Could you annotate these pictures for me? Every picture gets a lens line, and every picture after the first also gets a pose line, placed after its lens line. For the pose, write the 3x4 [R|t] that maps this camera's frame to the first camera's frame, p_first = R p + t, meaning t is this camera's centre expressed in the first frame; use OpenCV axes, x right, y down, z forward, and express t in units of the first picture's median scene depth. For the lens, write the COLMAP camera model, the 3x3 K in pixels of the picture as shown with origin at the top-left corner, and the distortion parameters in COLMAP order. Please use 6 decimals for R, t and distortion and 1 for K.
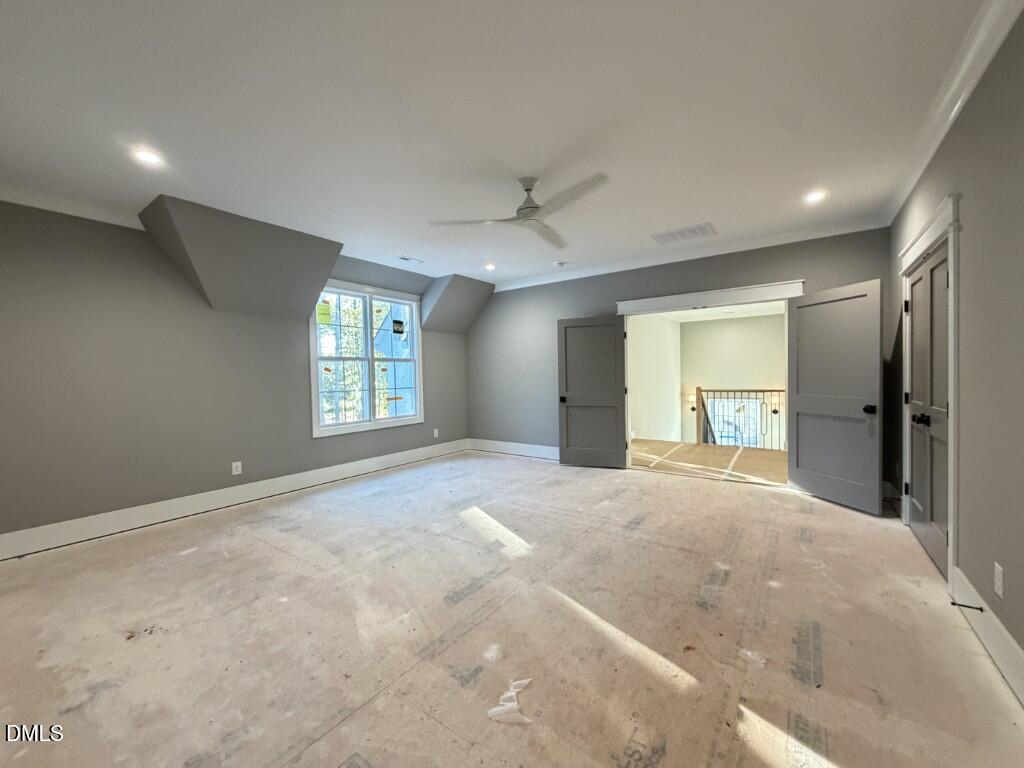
lens RADIAL K [[408.5, 0, 509.5], [0, 408.5, 382.7], [0, 0, 1]] dist [-0.001740, 0.000465]
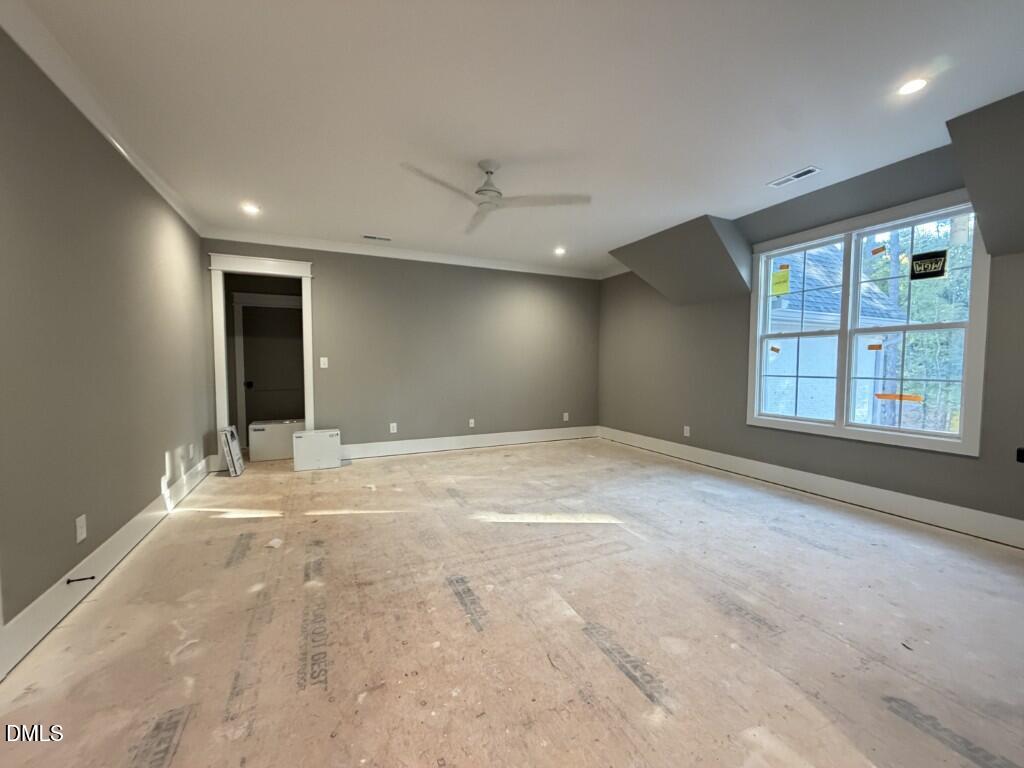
lens RADIAL K [[408.5, 0, 509.5], [0, 408.5, 382.7], [0, 0, 1]] dist [-0.001740, 0.000465]
pose [[-0.488188, 0.060146, -0.870664, 0.851588], [-0.008940, 0.997225, 0.073902, -0.032350], [0.872693, 0.043862, -0.486295, 1.433841]]
